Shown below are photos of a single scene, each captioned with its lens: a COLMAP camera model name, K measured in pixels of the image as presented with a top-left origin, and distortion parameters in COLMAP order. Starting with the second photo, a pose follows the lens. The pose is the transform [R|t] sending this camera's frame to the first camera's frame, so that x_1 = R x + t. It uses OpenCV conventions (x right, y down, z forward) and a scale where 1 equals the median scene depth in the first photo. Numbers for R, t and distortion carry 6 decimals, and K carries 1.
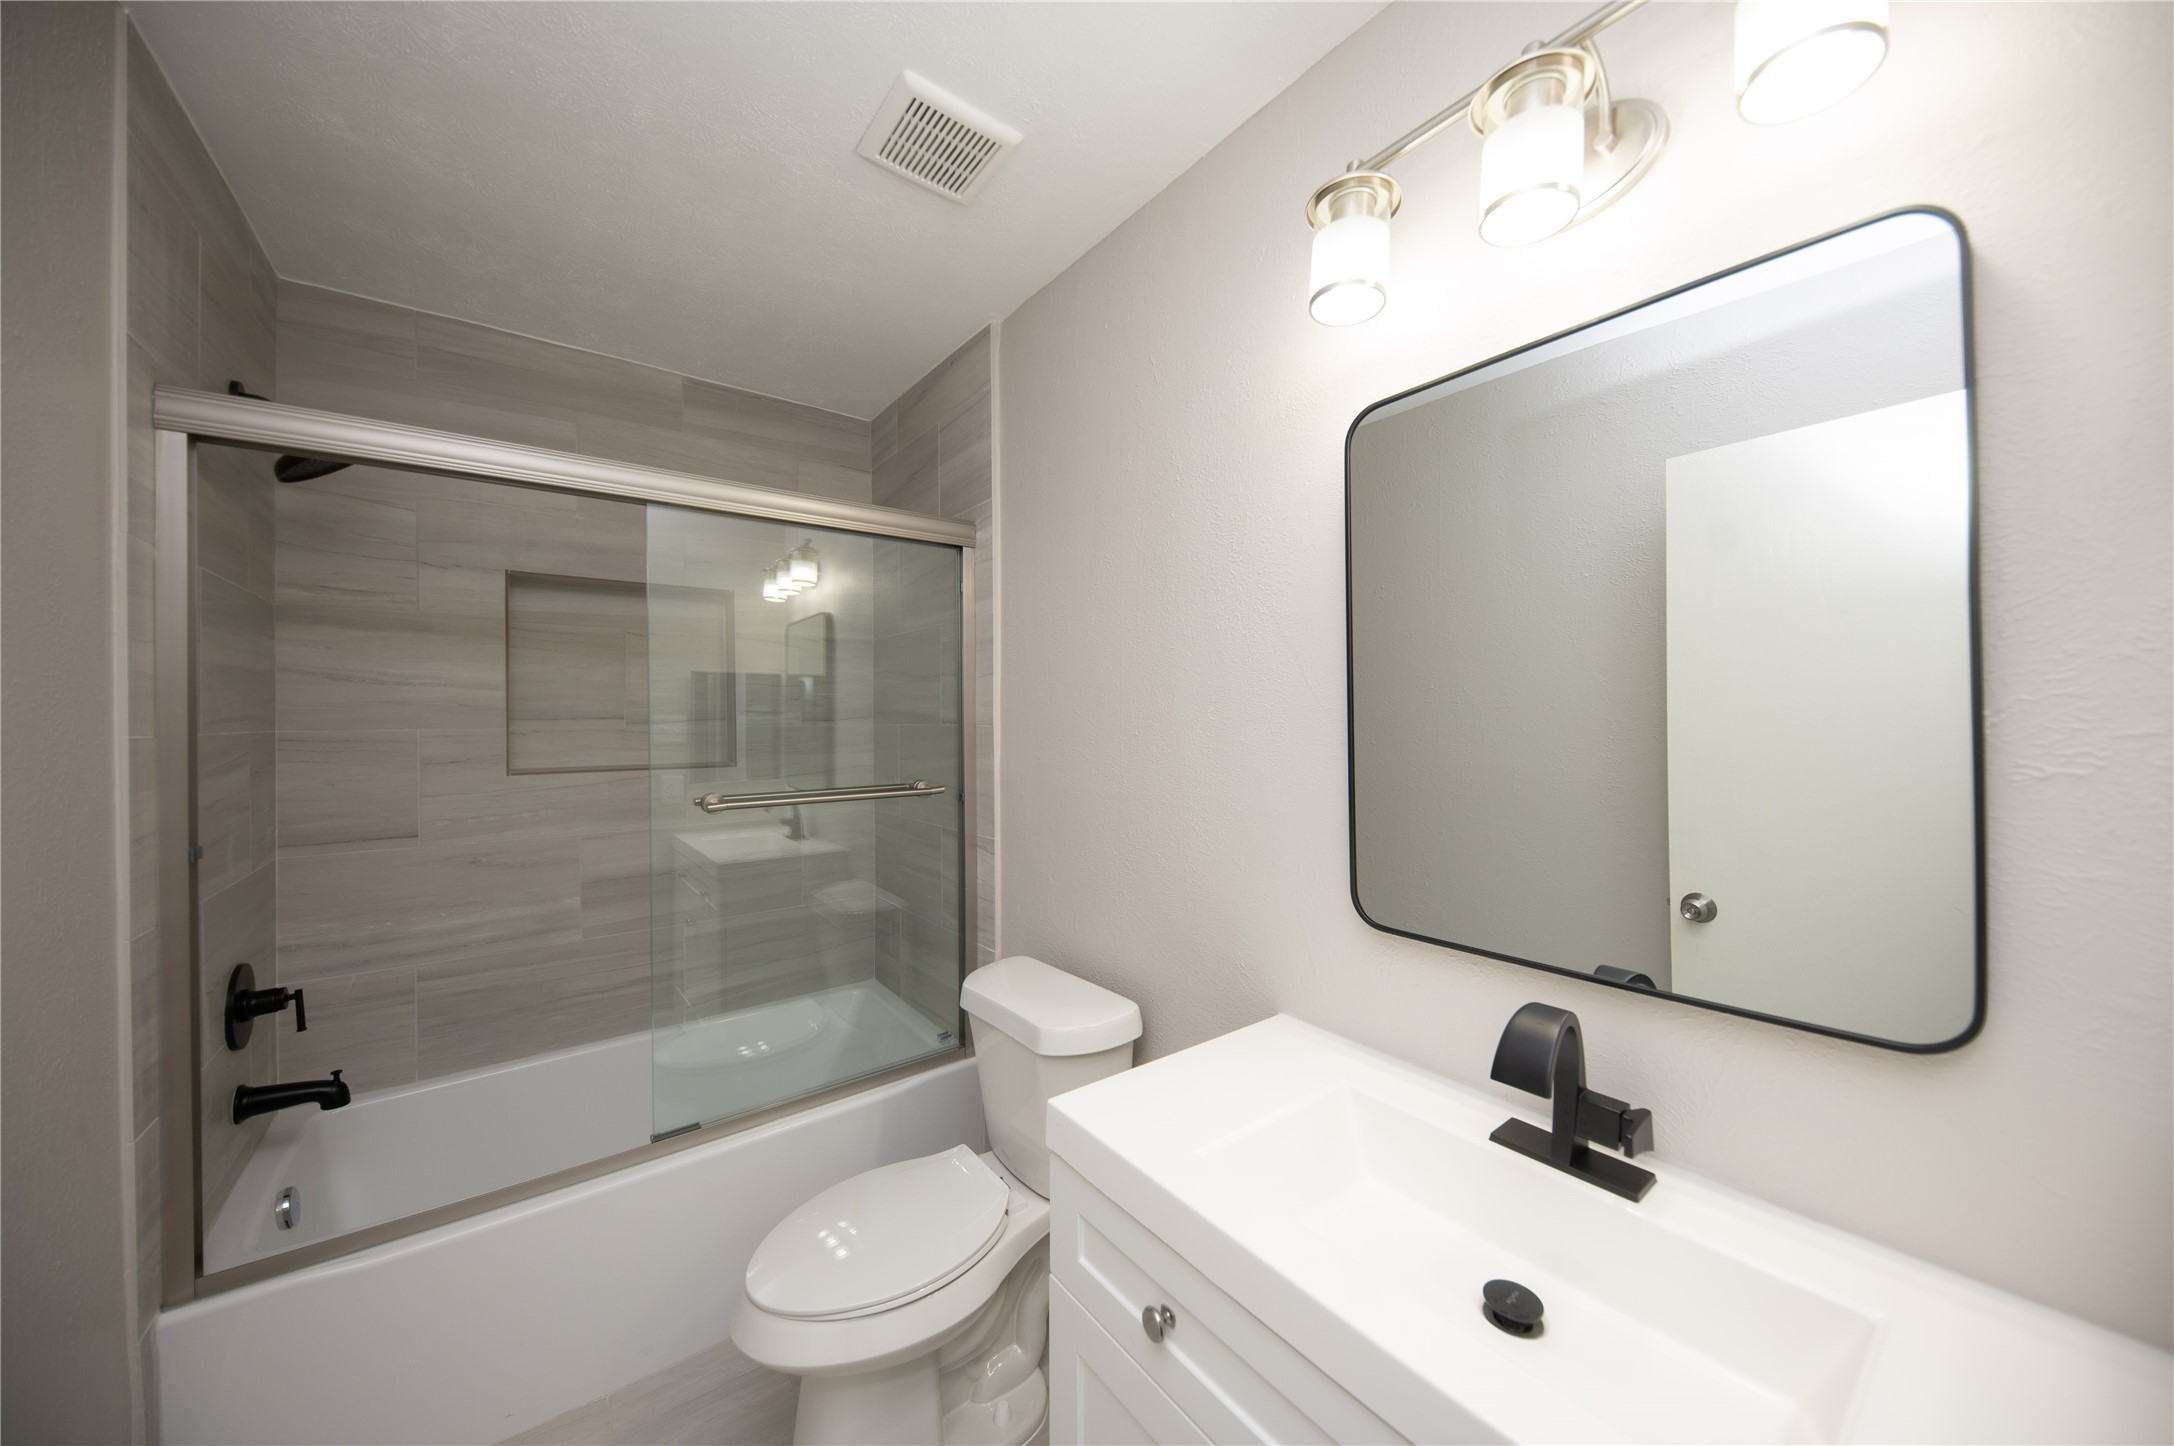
lens RADIAL K [[751.7, 0, 1086.6], [0, 751.7, 721.0], [0, 0, 1]] dist [0.008632, -0.006120]
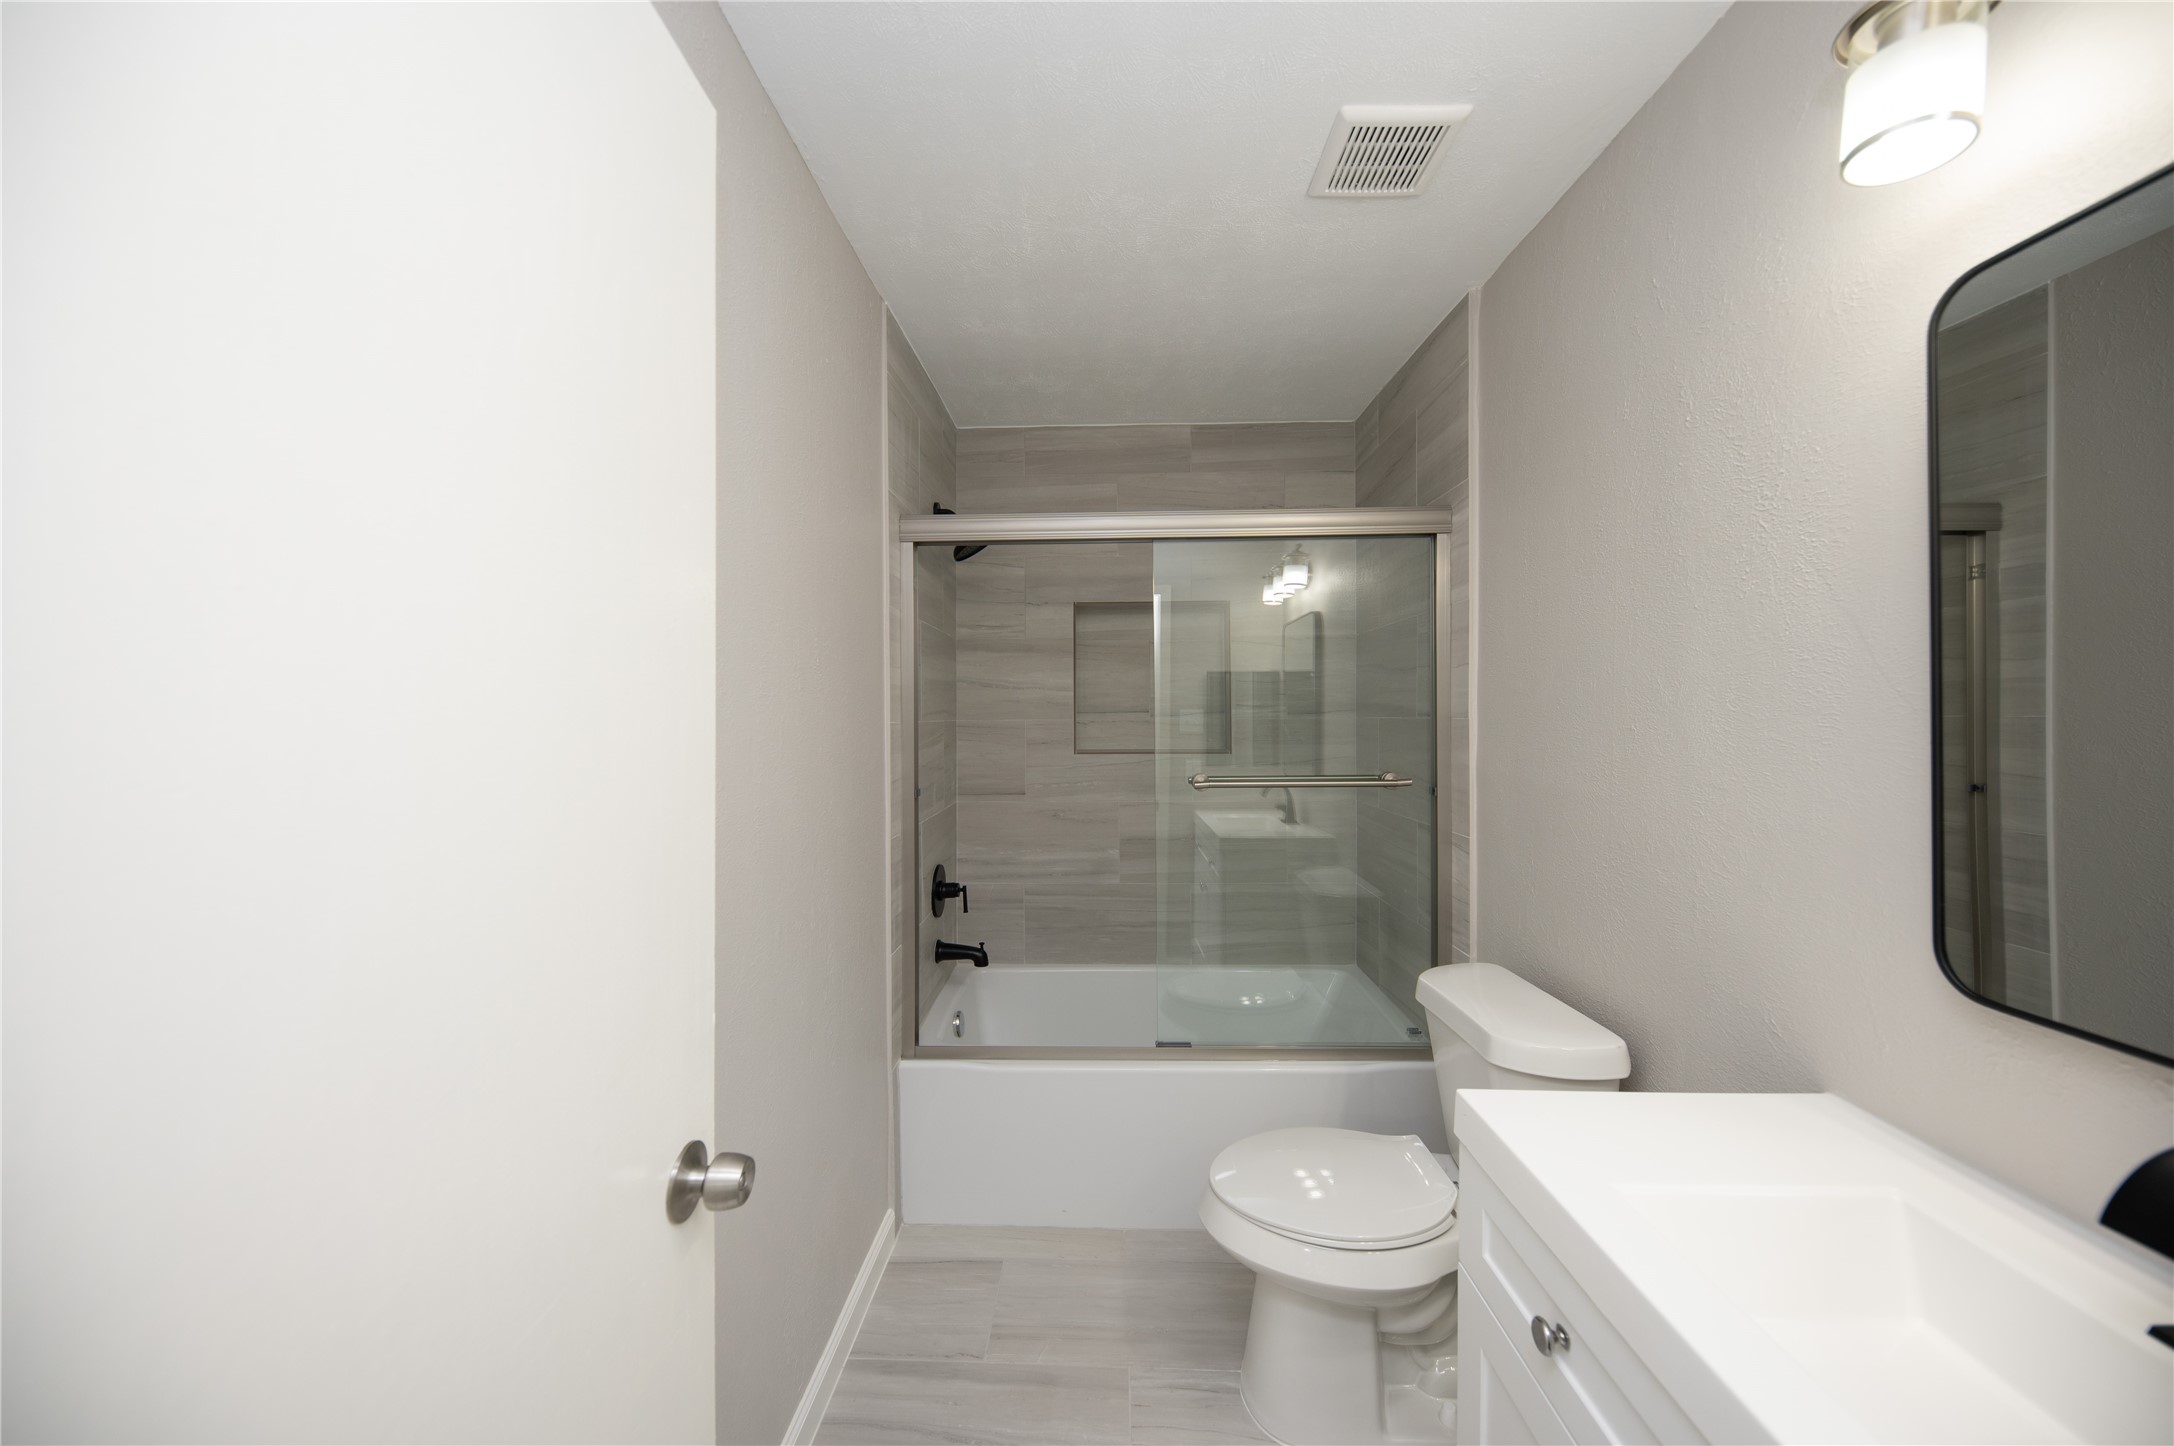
lens RADIAL K [[751.7, 0, 1077.8], [0, 751.7, 719.1], [0, 0, 1]] dist [0.008632, -0.006120]
pose [[0.775896, 0.003105, -0.630853, 0.094925], [0.000280, 0.999986, 0.005266, 0.002320], [0.630861, -0.004262, 0.775884, -0.048586]]
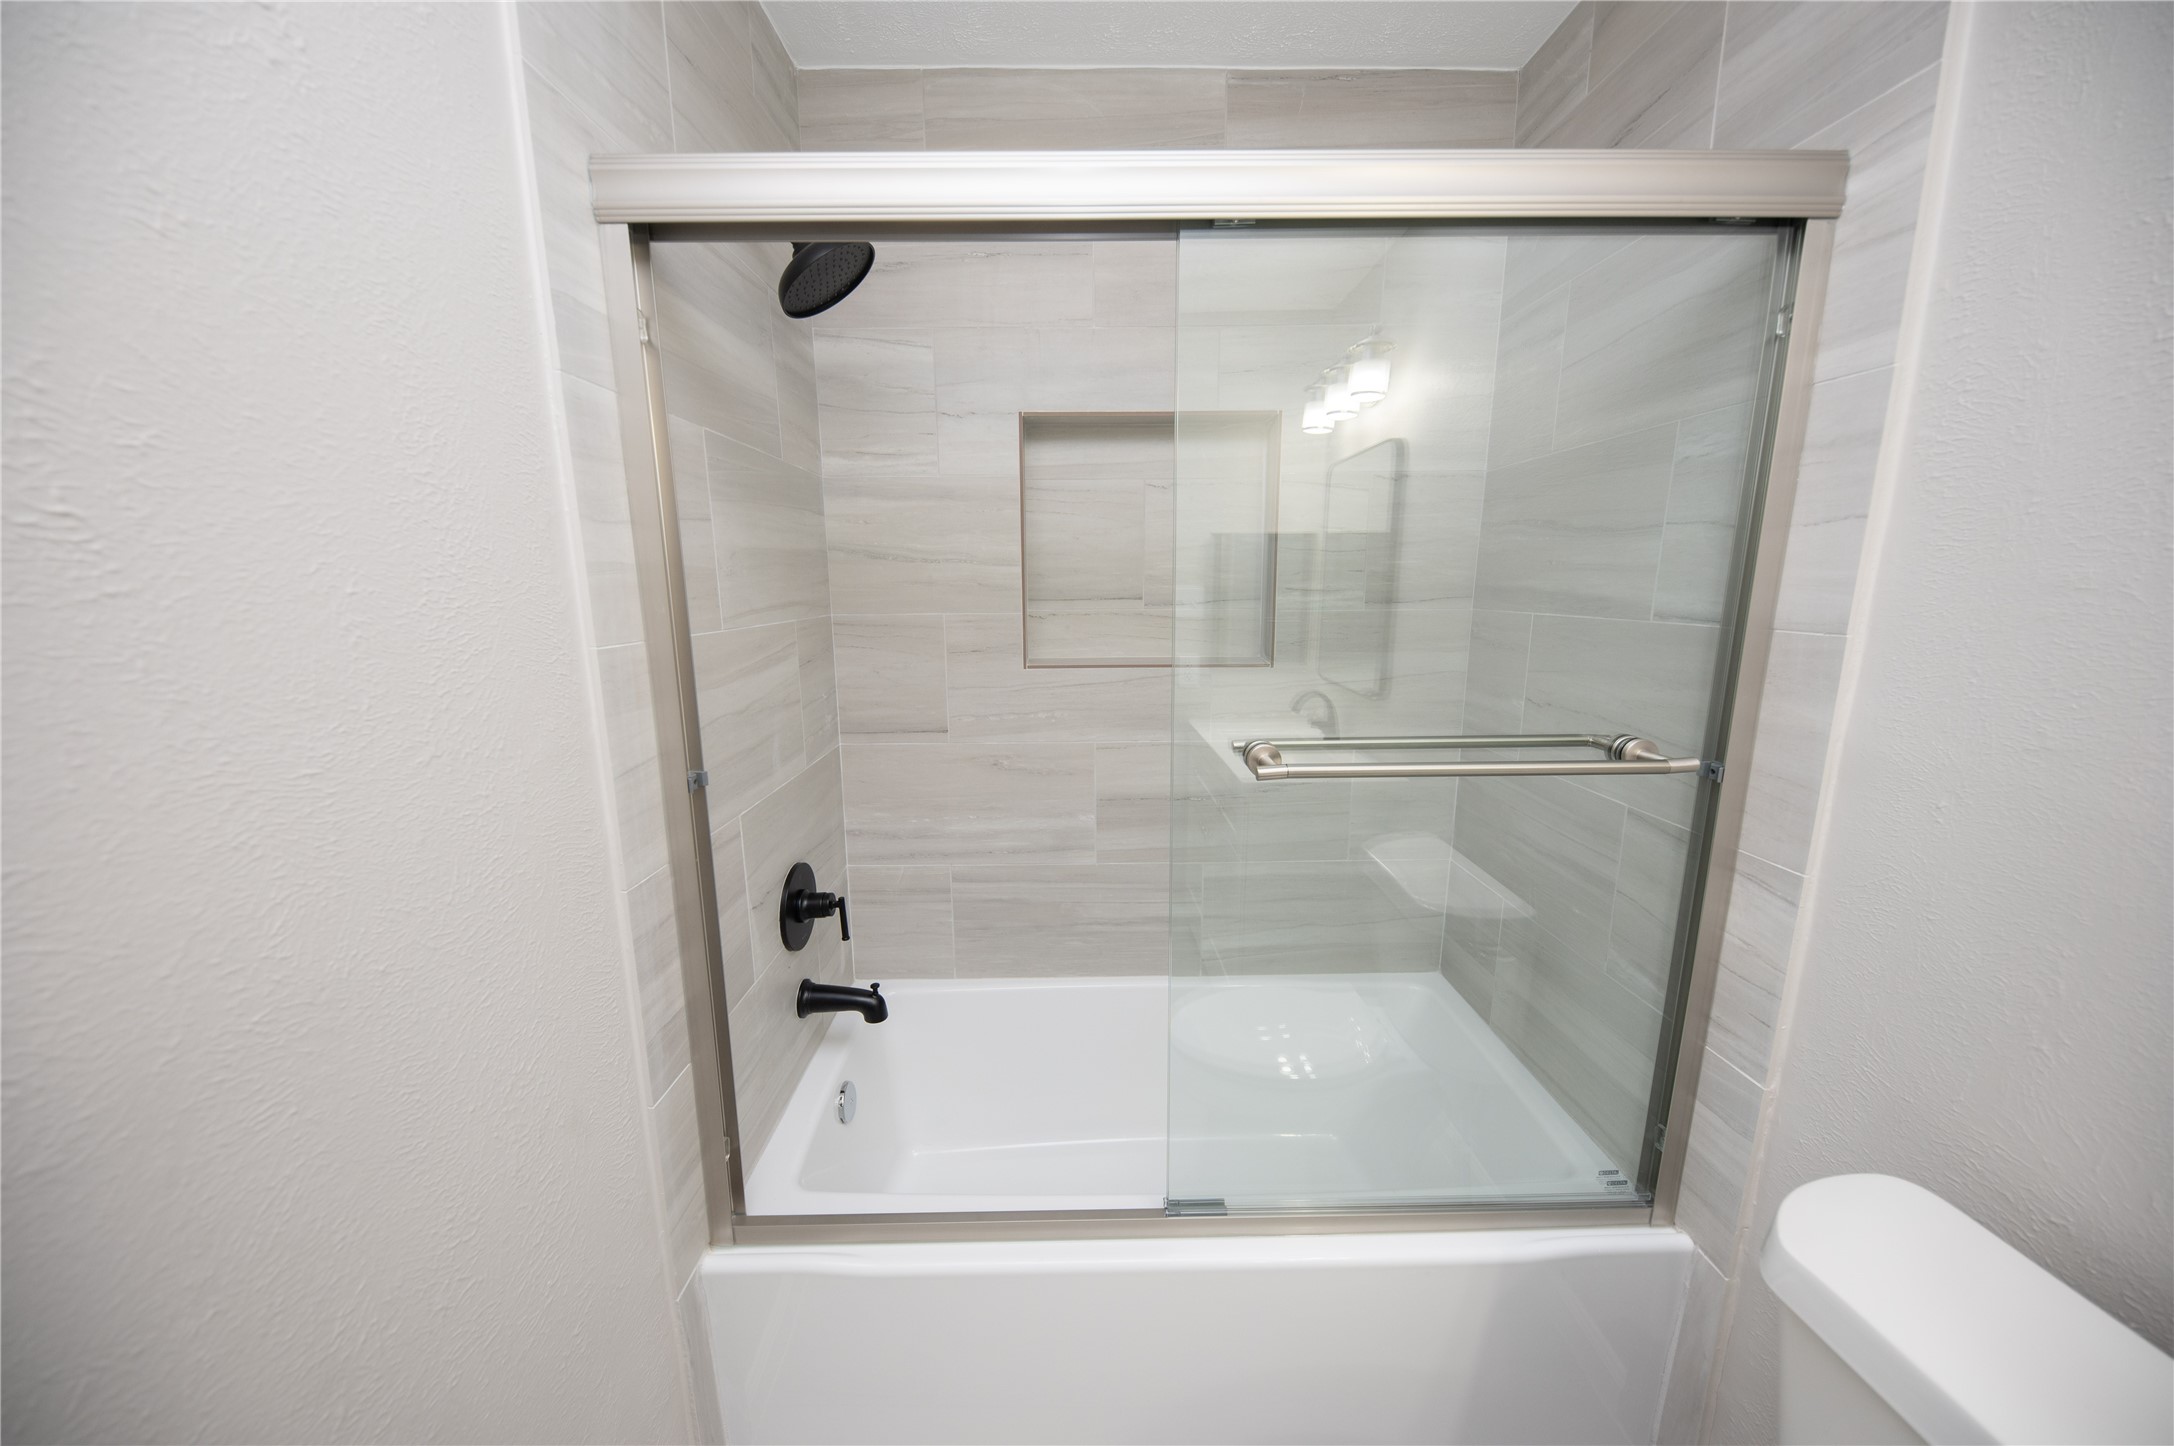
lens RADIAL K [[751.7, 0, 1079.1], [0, 751.7, 724.9], [0, 0, 1]] dist [0.008632, -0.006120]
pose [[0.802709, 0.111933, -0.585772, -0.225927], [0.001750, 0.981782, 0.190003, -0.027764], [0.596368, -0.153543, 0.787890, 0.377672]]
